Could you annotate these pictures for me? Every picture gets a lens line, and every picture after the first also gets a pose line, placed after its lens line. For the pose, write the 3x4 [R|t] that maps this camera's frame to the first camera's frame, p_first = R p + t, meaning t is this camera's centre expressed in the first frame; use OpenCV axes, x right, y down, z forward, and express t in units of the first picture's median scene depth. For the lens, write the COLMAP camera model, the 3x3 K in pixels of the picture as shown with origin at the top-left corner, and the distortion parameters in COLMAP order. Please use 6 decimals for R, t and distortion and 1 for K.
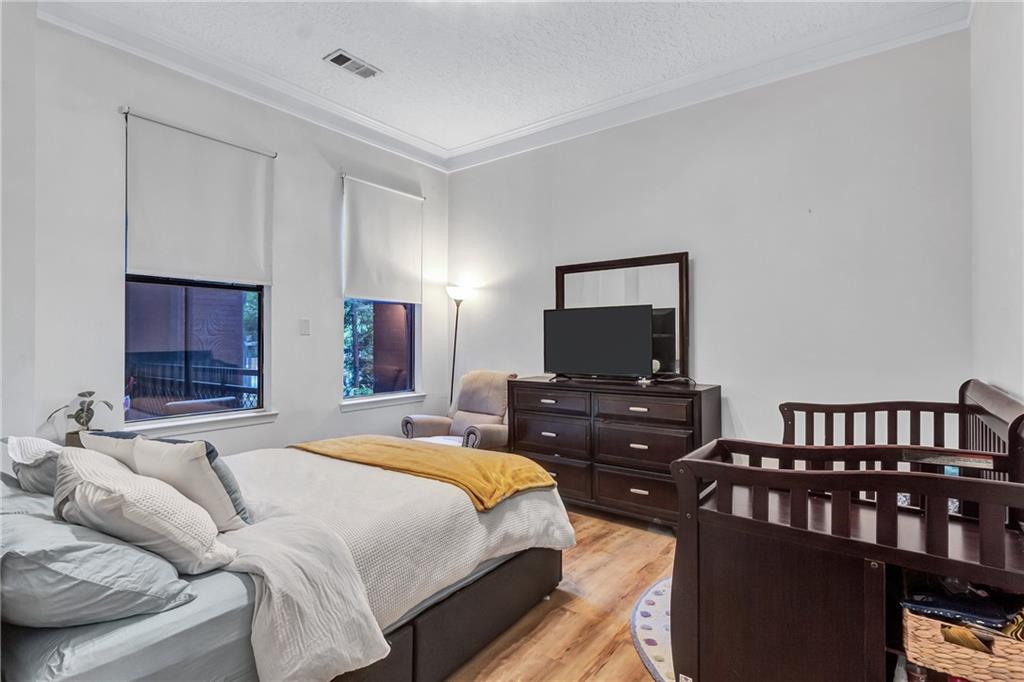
lens RADIAL K [[510.4, 0, 506.8], [0, 510.4, 338.0], [0, 0, 1]] dist [0.012266, -0.007501]
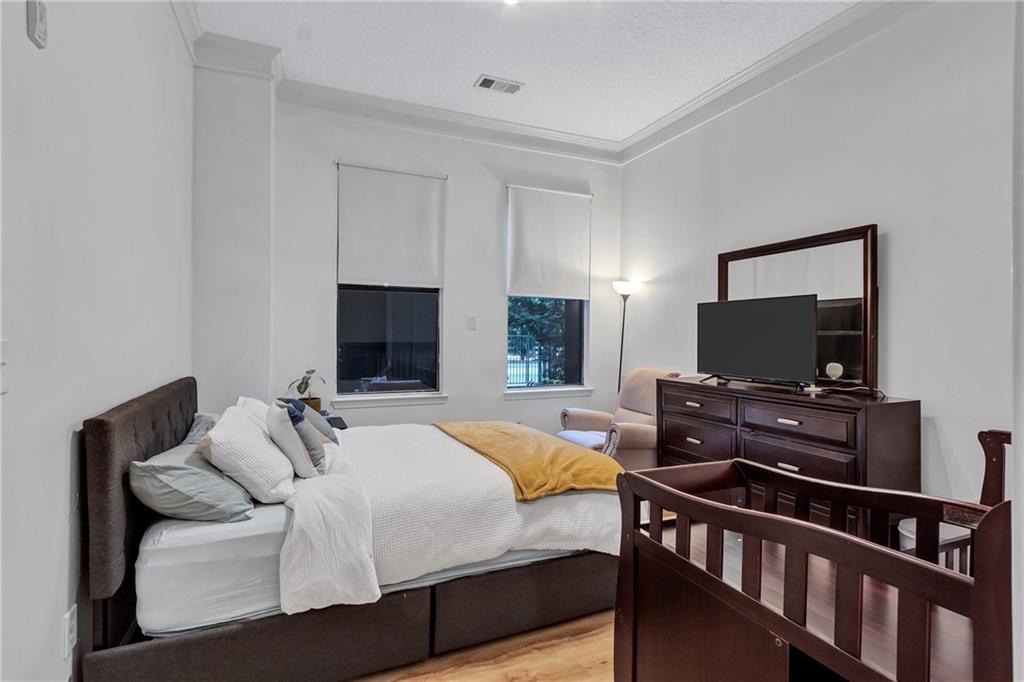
lens RADIAL K [[509.2, 0, 511.7], [0, 509.2, 337.6], [0, 0, 1]] dist [0.012099, -0.000095]
pose [[0.864650, 0.012116, -0.502229, 0.279143], [-0.007442, 0.999908, 0.011310, -0.002678], [0.502320, -0.006041, 0.864661, 0.061393]]
